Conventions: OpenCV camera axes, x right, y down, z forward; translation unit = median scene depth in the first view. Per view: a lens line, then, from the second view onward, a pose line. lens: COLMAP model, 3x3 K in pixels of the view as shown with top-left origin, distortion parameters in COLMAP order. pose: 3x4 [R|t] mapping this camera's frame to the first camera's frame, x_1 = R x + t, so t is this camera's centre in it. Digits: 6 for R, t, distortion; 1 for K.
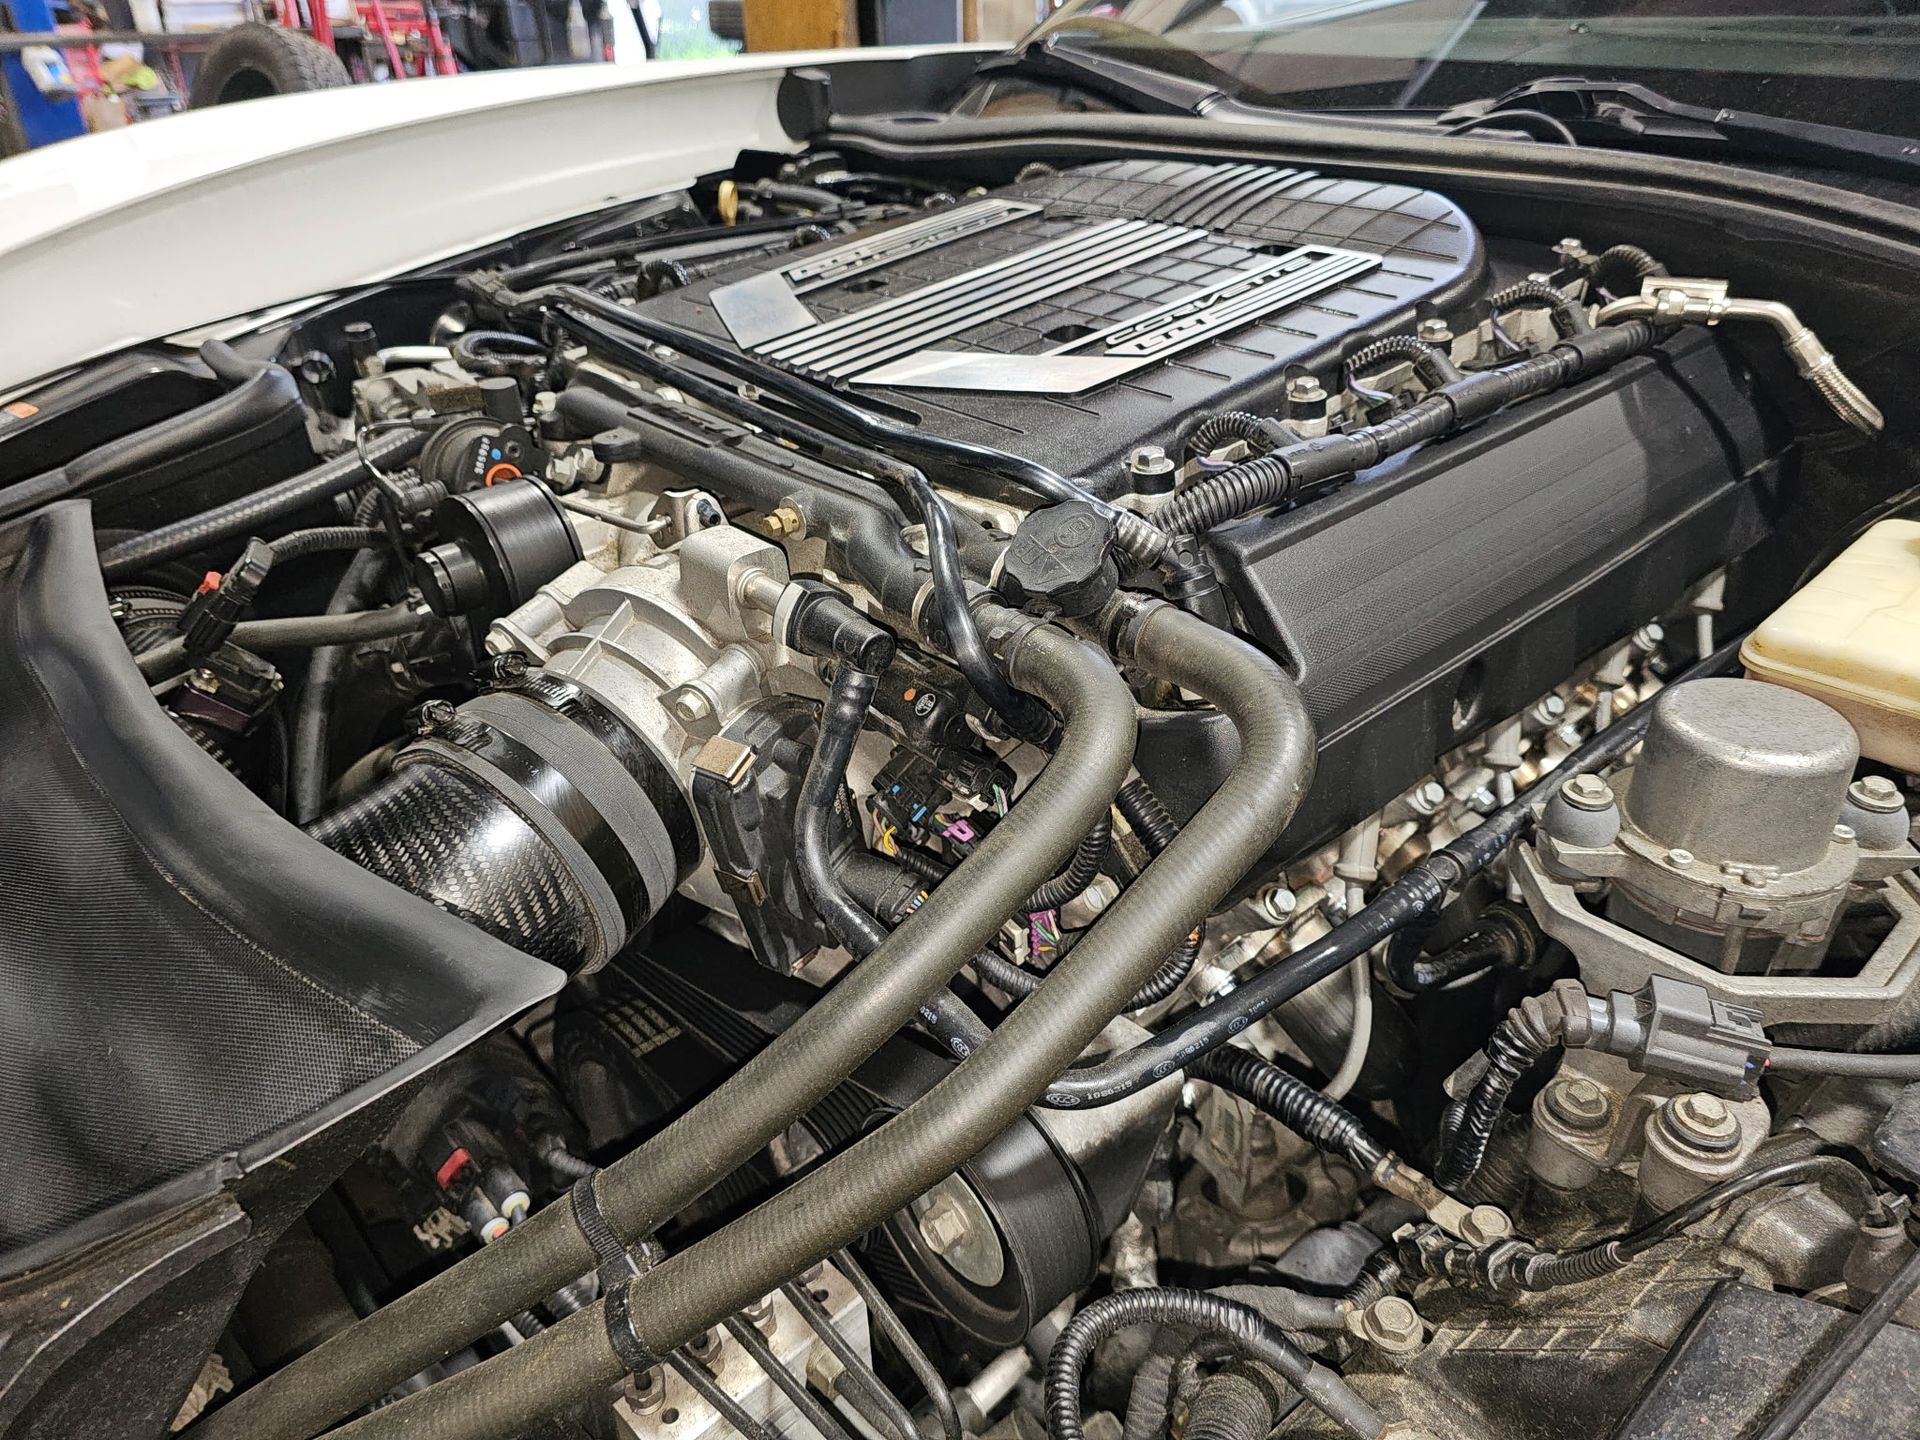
lens RADIAL K [[1298.7, 0, 956.6], [0, 1298.7, 727.2], [0, 0, 1]] dist [0.016787, -0.024130]
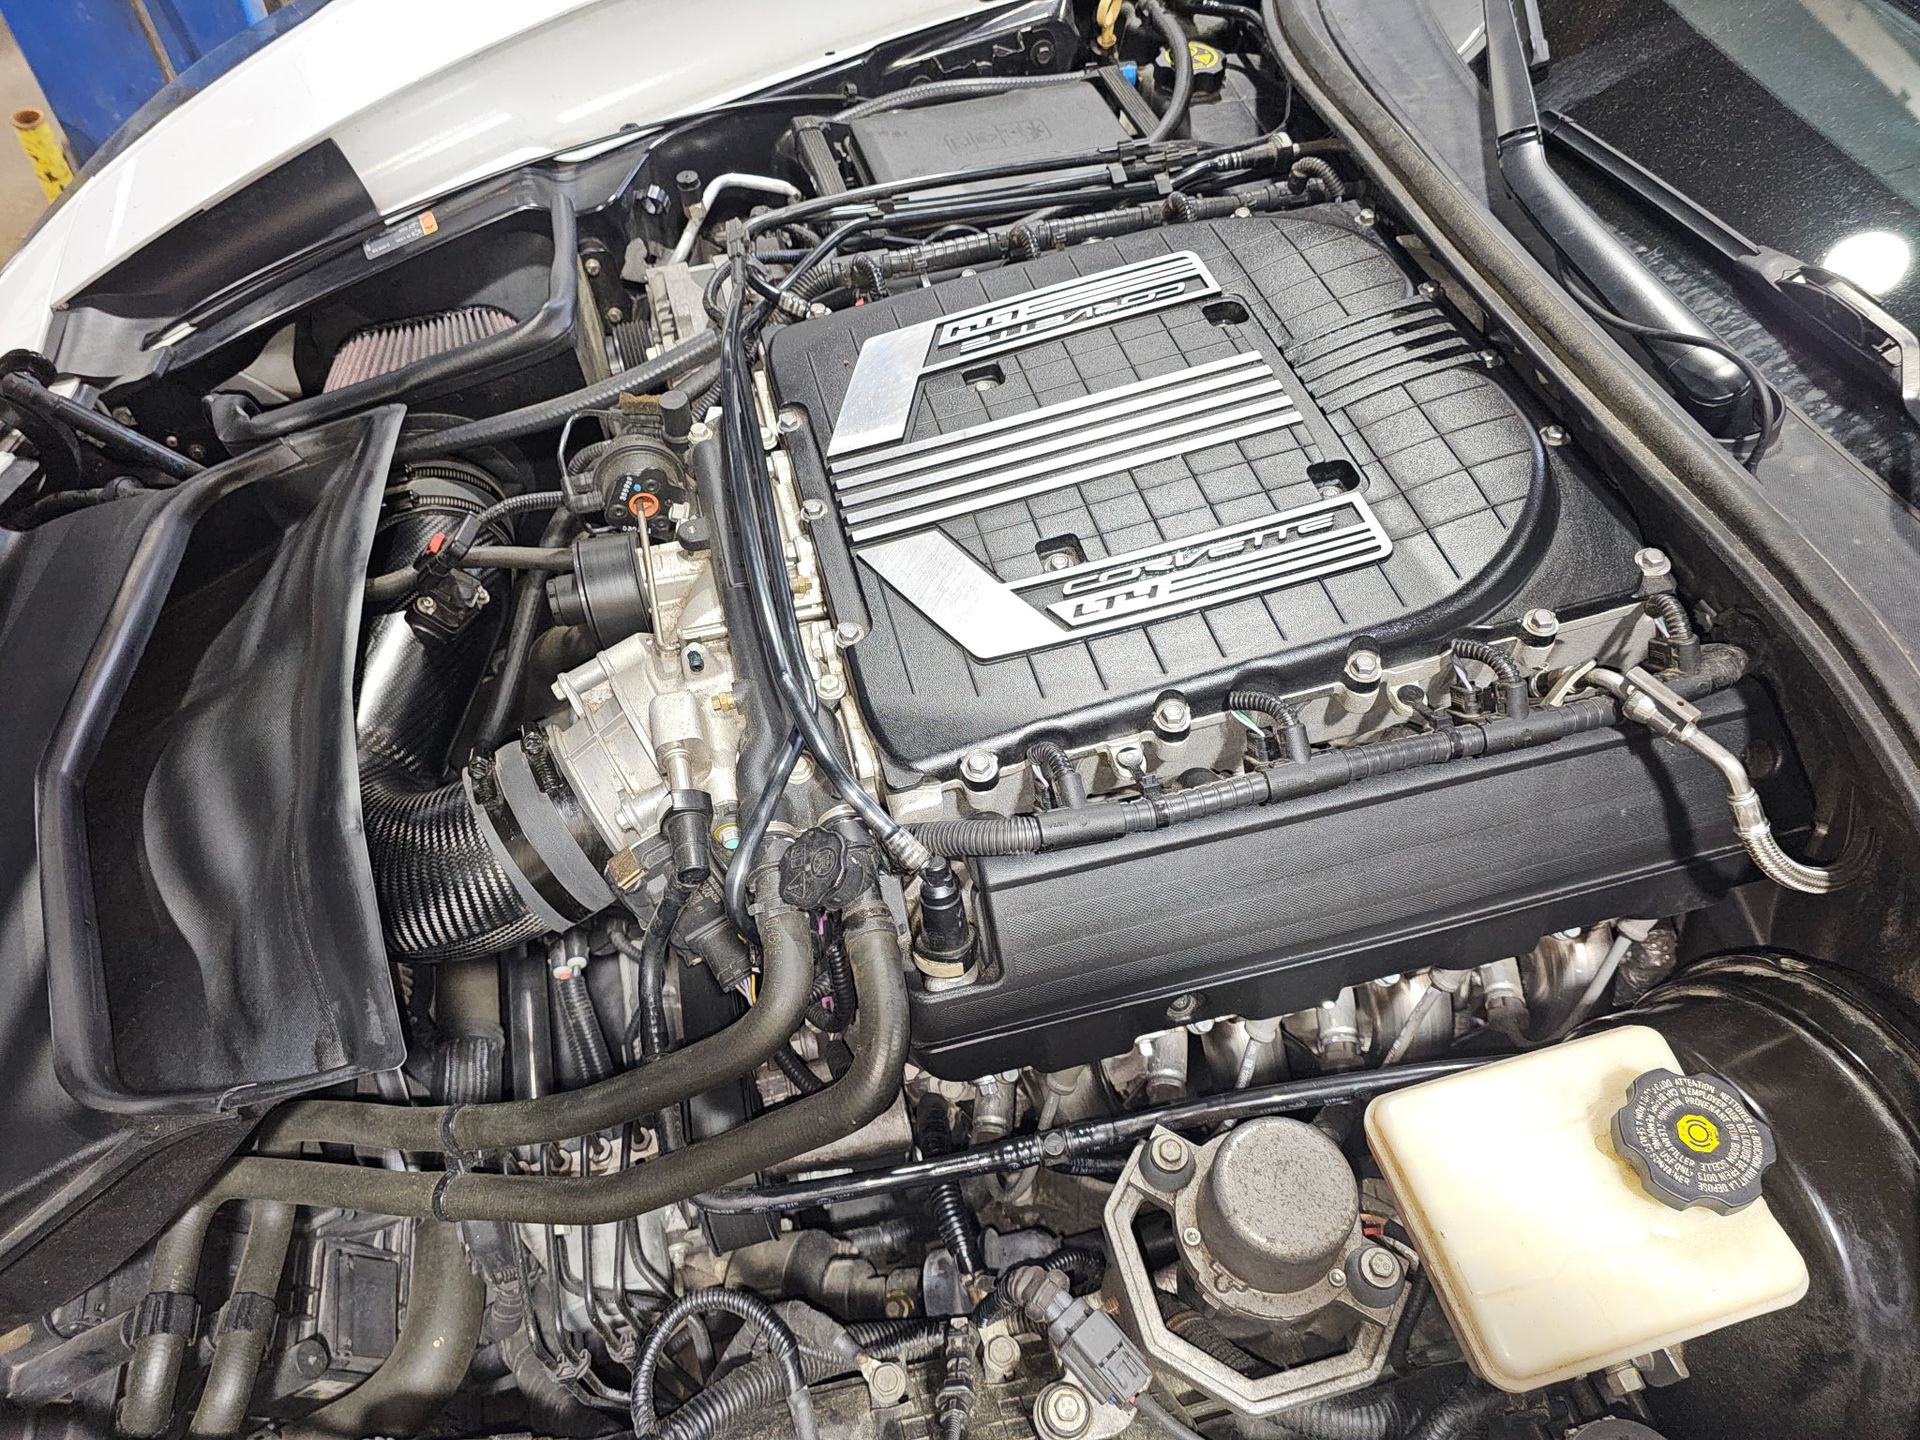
lens RADIAL K [[1298.7, 0, 956.6], [0, 1298.7, 727.2], [0, 0, 1]] dist [0.016787, -0.024130]
pose [[0.890002, 0.357159, -0.283432, 0.385127], [-0.230406, 0.888705, 0.396380, -0.595487], [0.393458, -0.287474, 0.873241, -0.068359]]
